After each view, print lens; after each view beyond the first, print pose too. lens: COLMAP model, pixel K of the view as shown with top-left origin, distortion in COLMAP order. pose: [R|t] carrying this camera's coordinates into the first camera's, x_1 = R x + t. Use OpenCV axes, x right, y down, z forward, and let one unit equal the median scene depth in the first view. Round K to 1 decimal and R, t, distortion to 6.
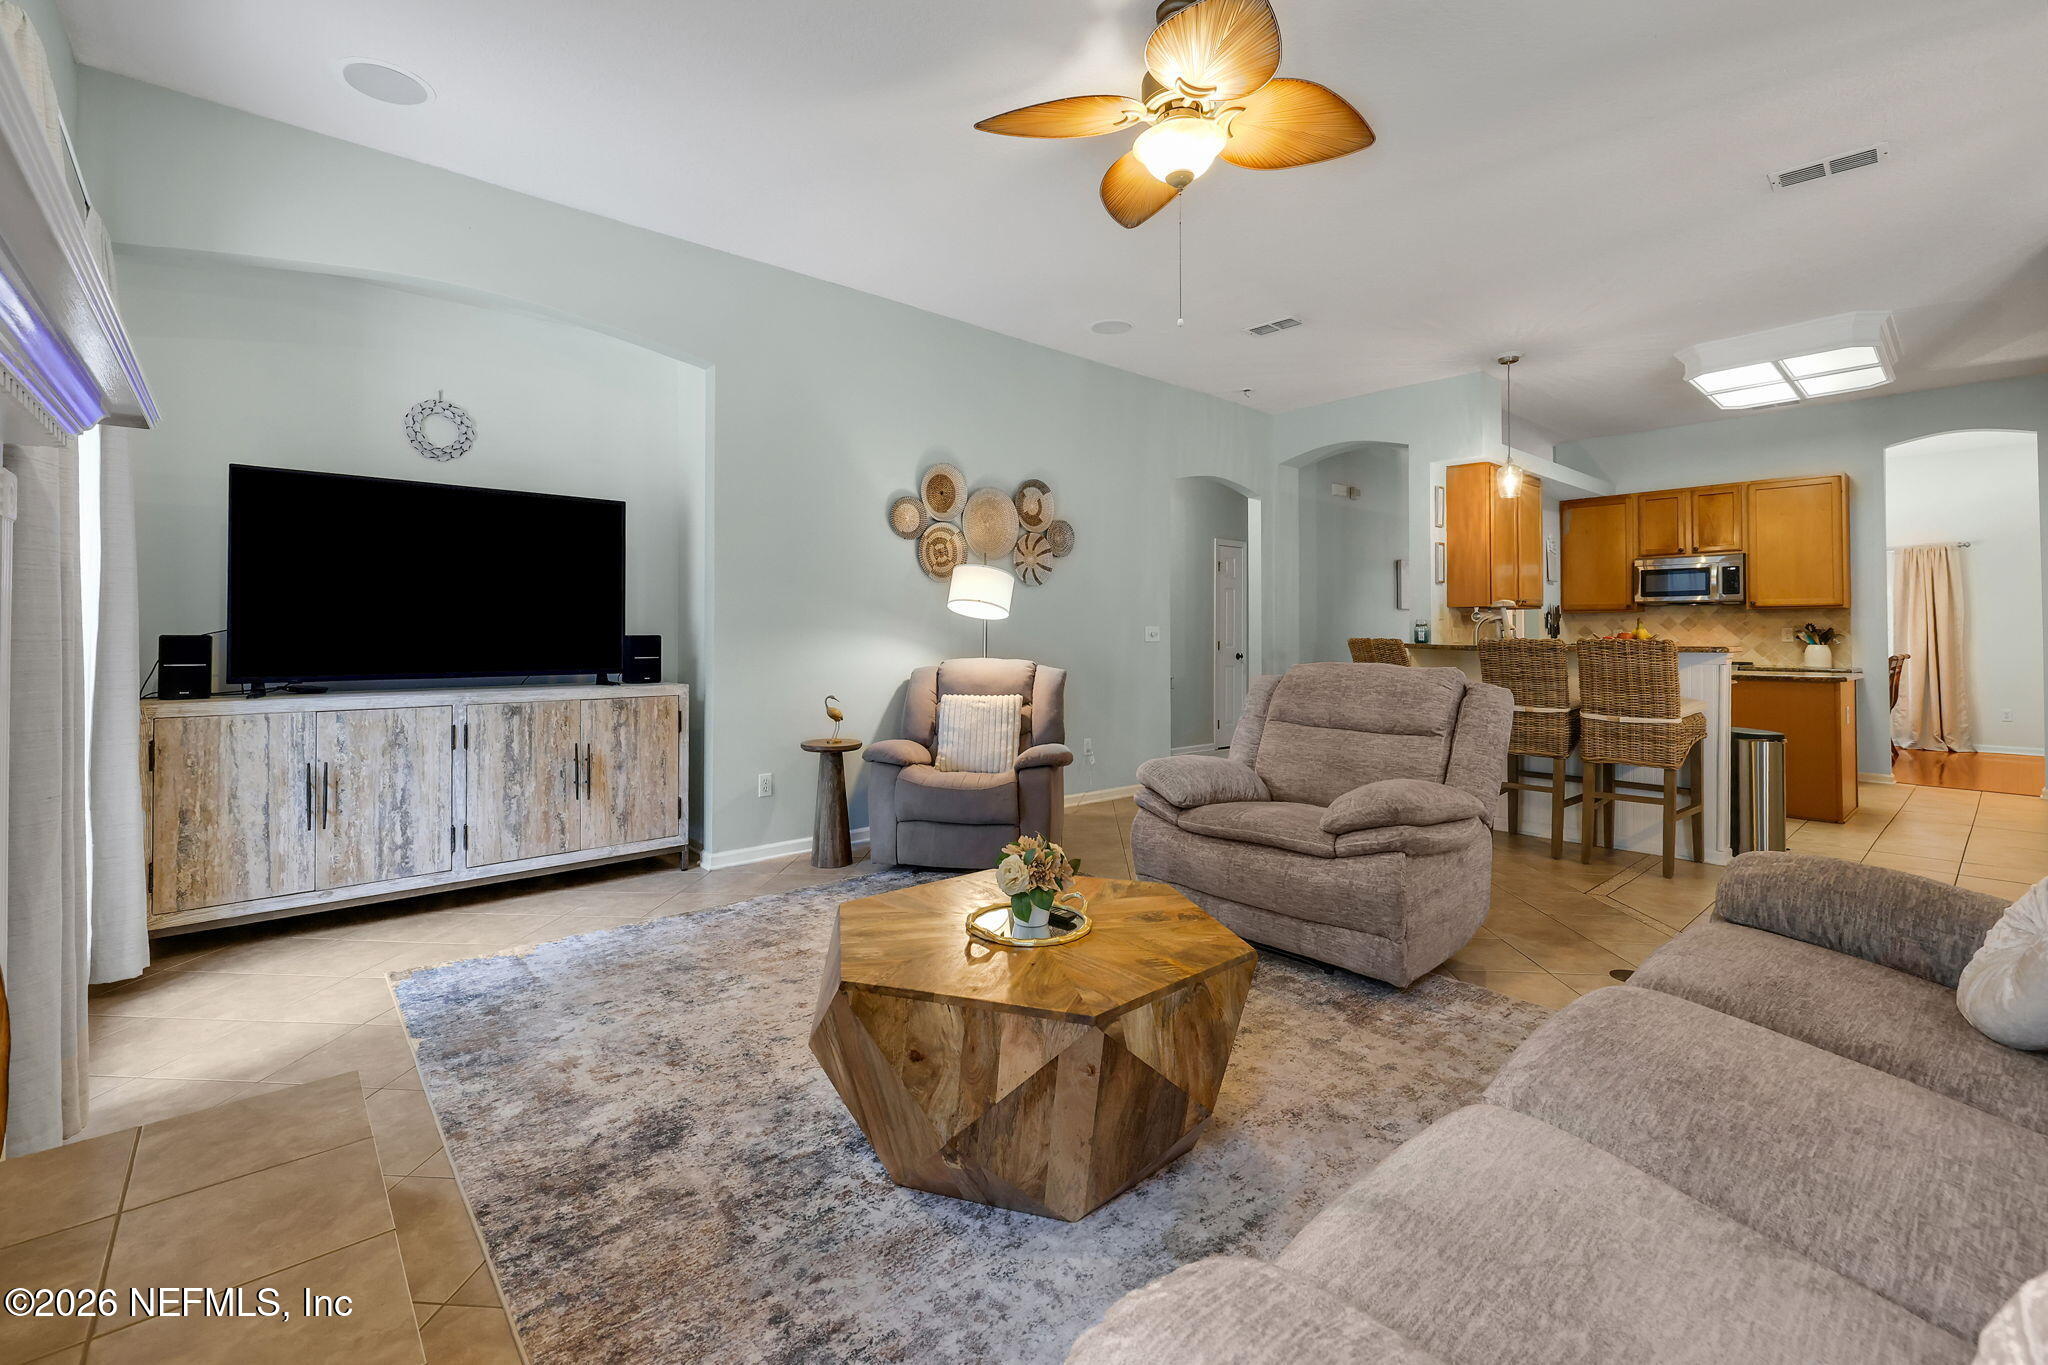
lens RADIAL K [[864.5, 0, 971.4], [0, 864.5, 622.7], [0, 0, 1]] dist [-0.002657, 0.000353]
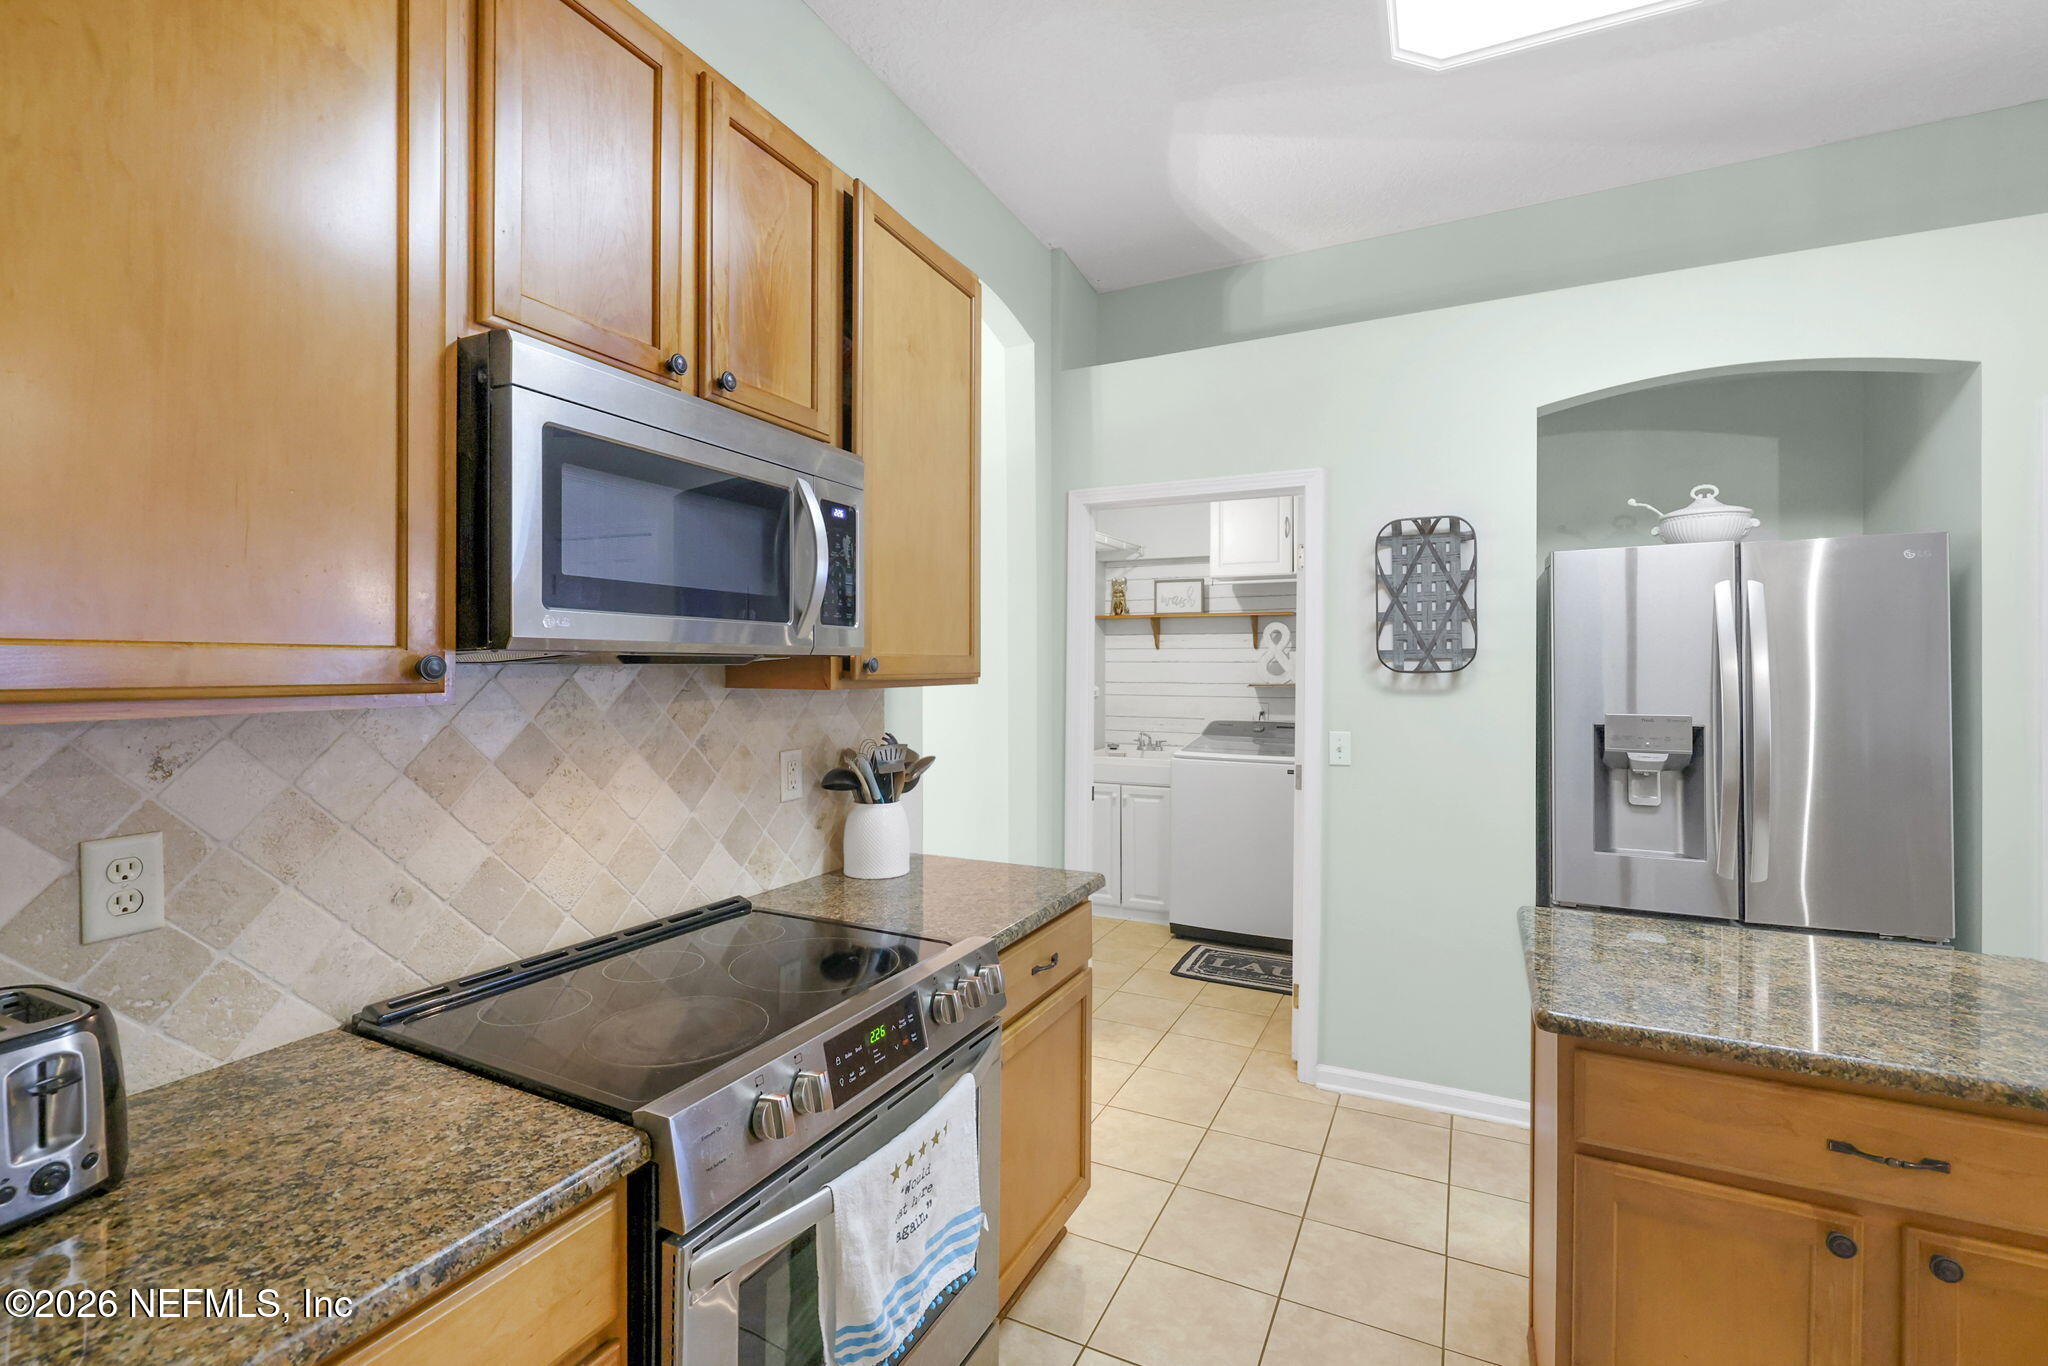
lens RADIAL K [[897.6, 0, 1058.9], [0, 897.6, 669.9], [0, 0, 1]] dist [-0.001756, -0.000821]
pose [[-0.418472, -0.008802, 0.908187, 0.803115], [-0.018654, 0.999825, 0.001095, -0.028086], [-0.908038, -0.016483, -0.418563, 1.311061]]
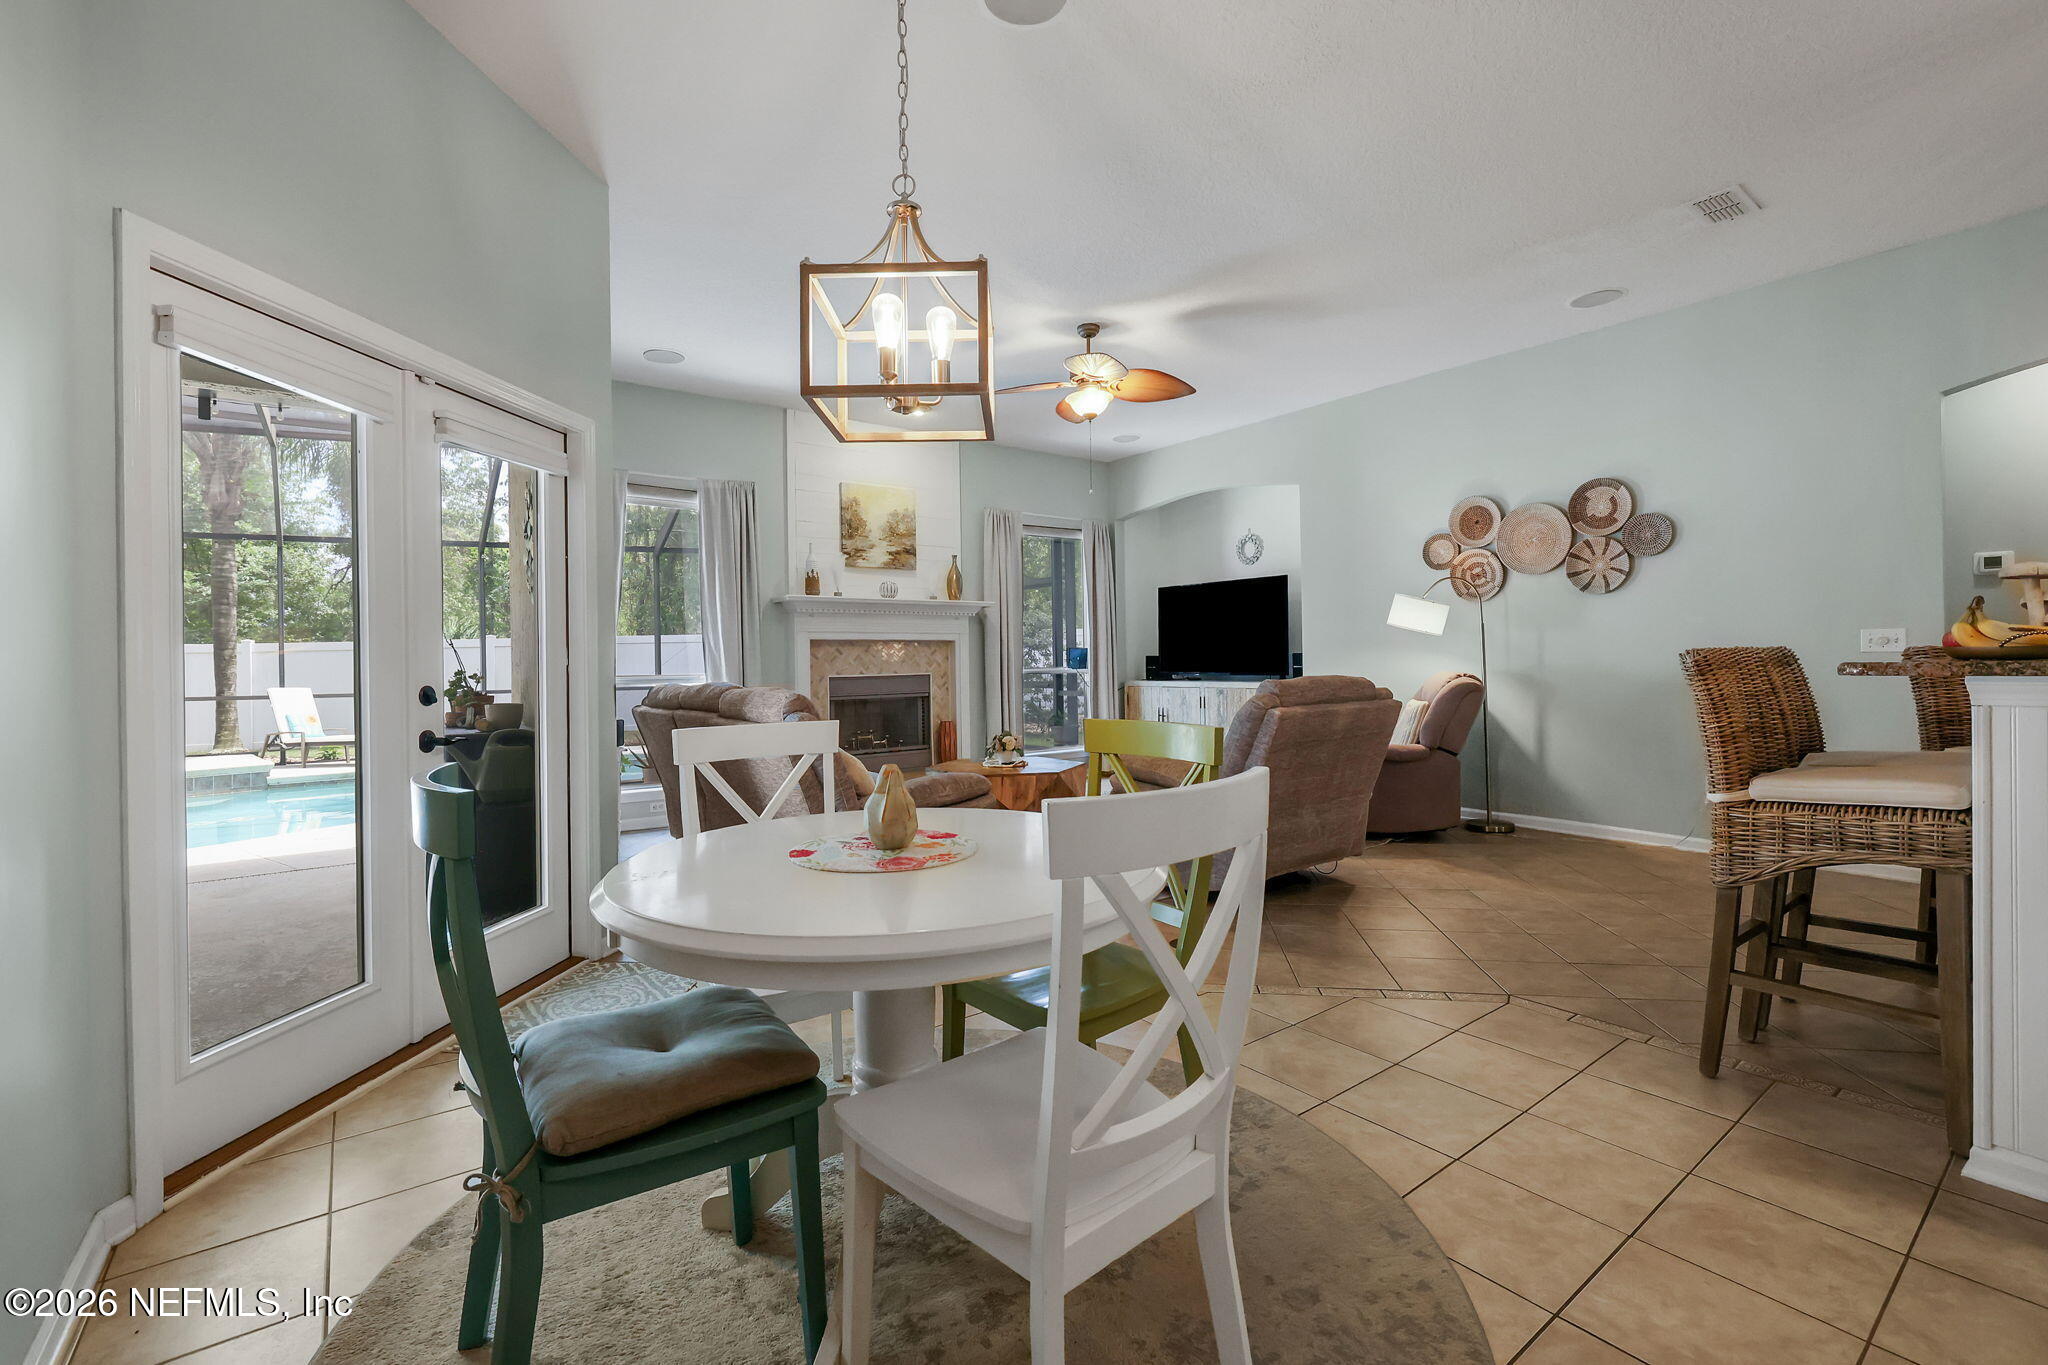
lens RADIAL K [[864.5, 0, 1026.4], [0, 864.5, 659.9], [0, 0, 1]] dist [-0.002657, 0.000353]
pose [[-0.028216, 0.000055, -0.999602, 0.985867], [0.029973, 0.999550, -0.000791, 0.009992], [0.999152, -0.029983, -0.028205, 0.397723]]
